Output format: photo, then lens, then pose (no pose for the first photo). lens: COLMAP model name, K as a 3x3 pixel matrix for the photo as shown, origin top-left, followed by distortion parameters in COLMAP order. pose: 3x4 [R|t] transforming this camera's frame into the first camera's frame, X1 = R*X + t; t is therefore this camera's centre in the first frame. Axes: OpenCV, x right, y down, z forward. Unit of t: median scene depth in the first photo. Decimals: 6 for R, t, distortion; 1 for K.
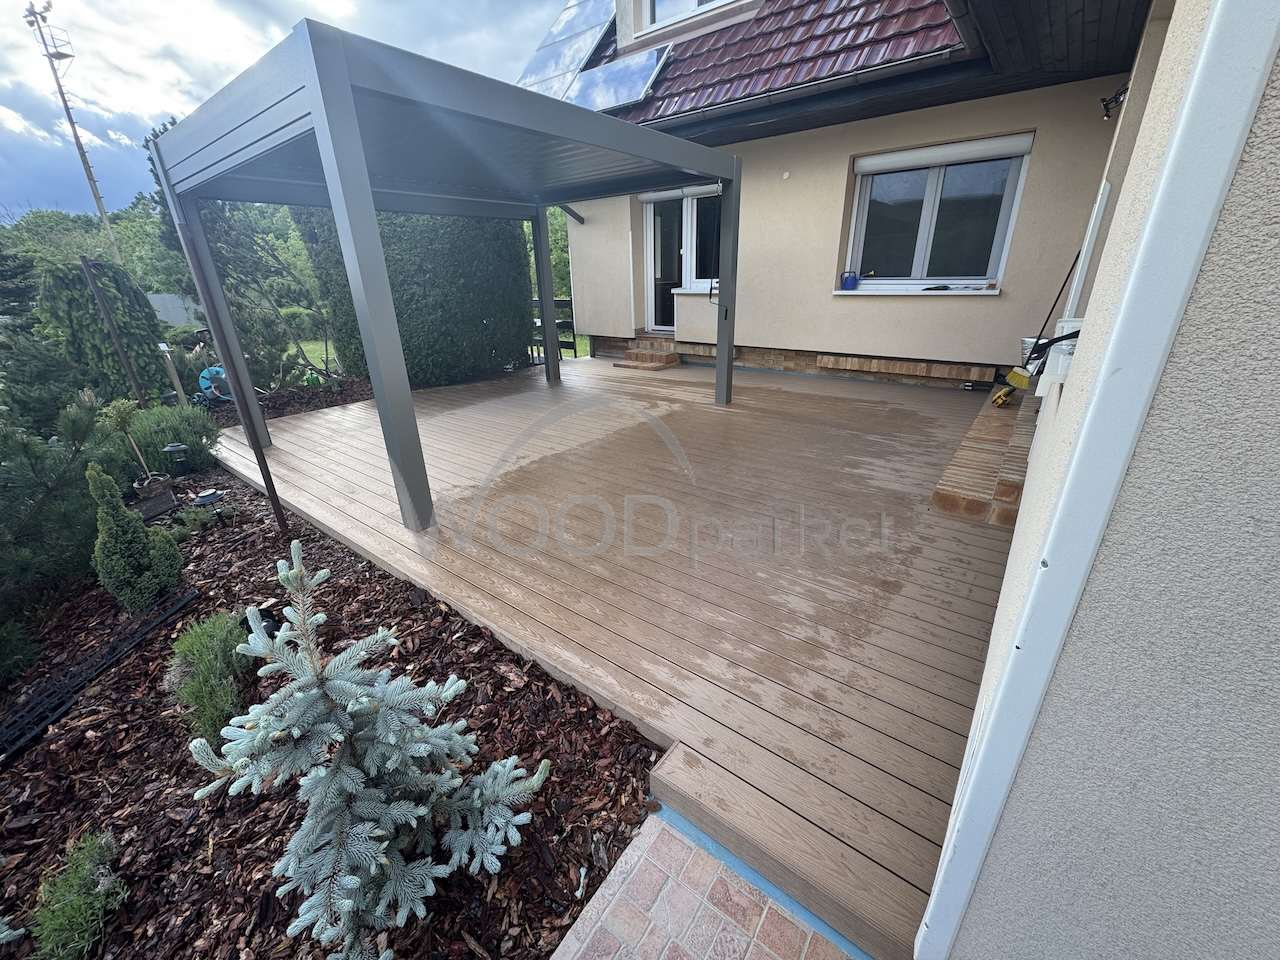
lens RADIAL K [[507.1, 0, 643.3], [0, 507.1, 476.6], [0, 0, 1]] dist [0.000881, -0.001365]
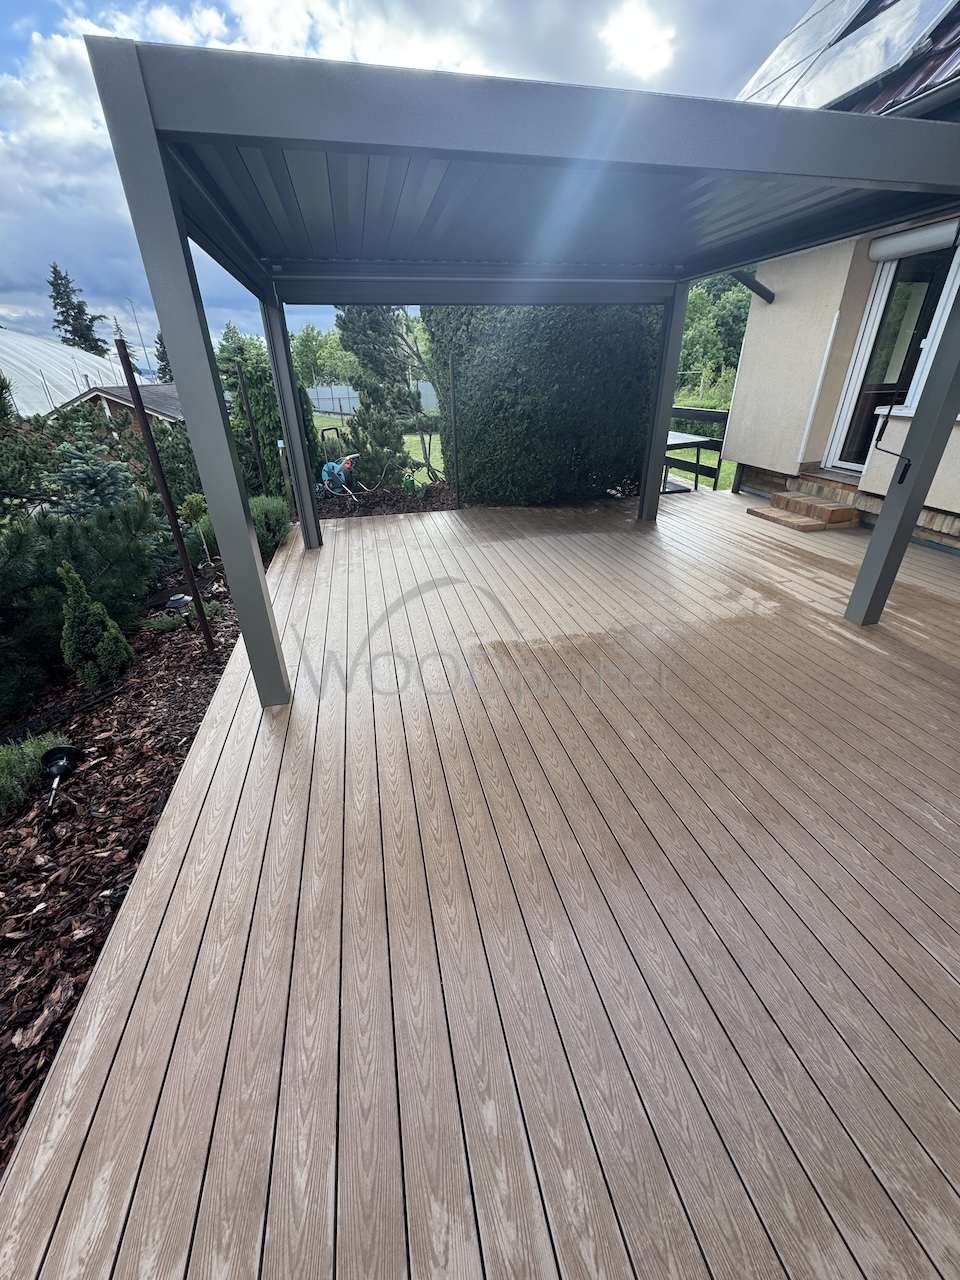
lens RADIAL K [[507.1, 0, 483.4], [0, 507.1, 637.7], [0, 0, 1]] dist [0.000881, -0.001365]
pose [[0.772917, 0.304580, -0.556624, 0.200237], [-0.238768, 0.952389, 0.189590, -0.175107], [0.587868, -0.013633, 0.808842, 0.354419]]
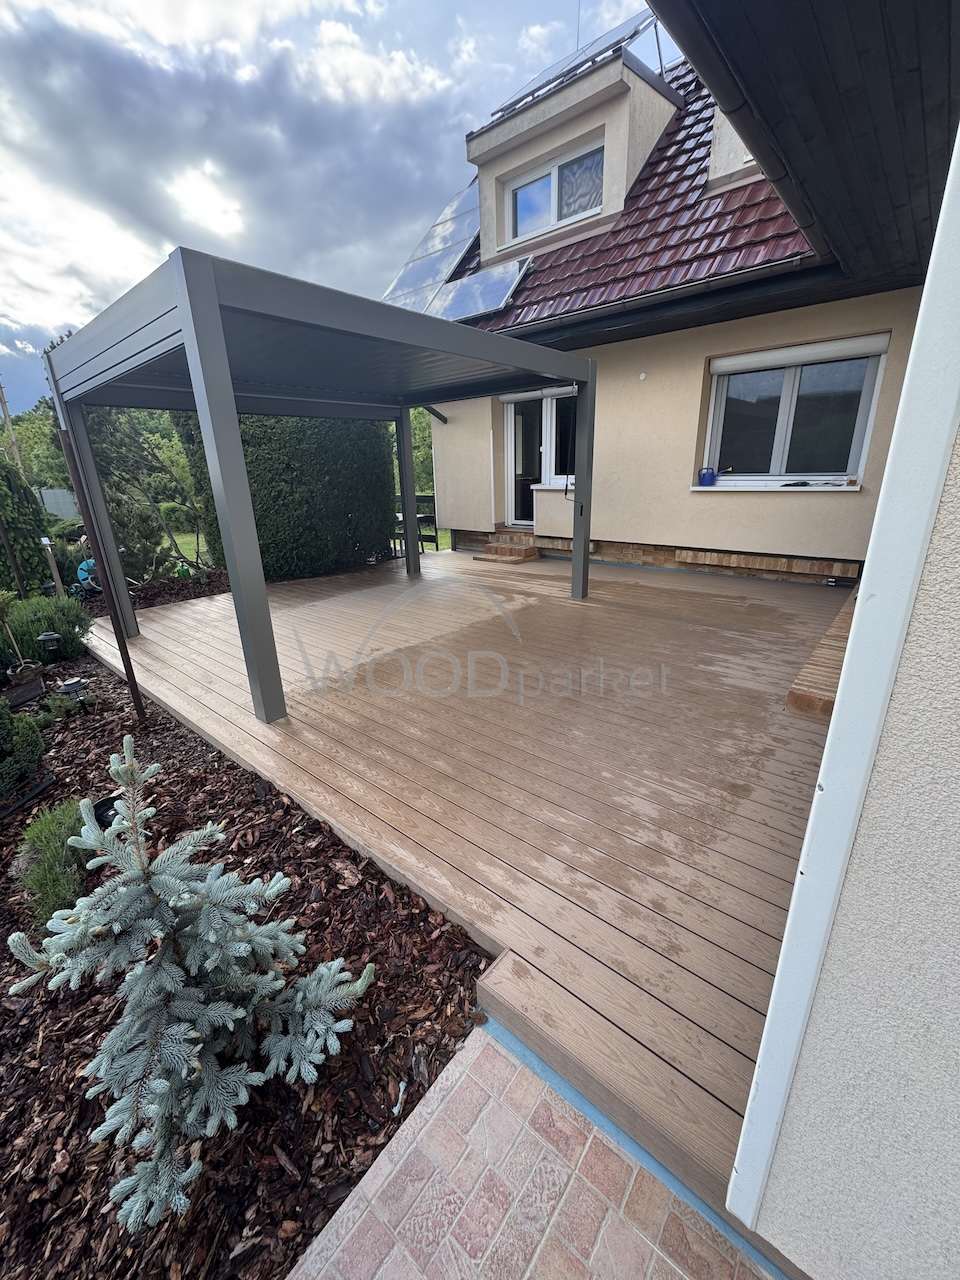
lens RADIAL K [[507.1, 0, 485.0], [0, 507.1, 636.0], [0, 0, 1]] dist [0.000881, -0.001365]
pose [[0.998914, 0.011152, -0.045234, 0.022547], [-0.013899, 0.998049, -0.060871, -0.006119], [0.044467, 0.061434, 0.997120, -0.002520]]
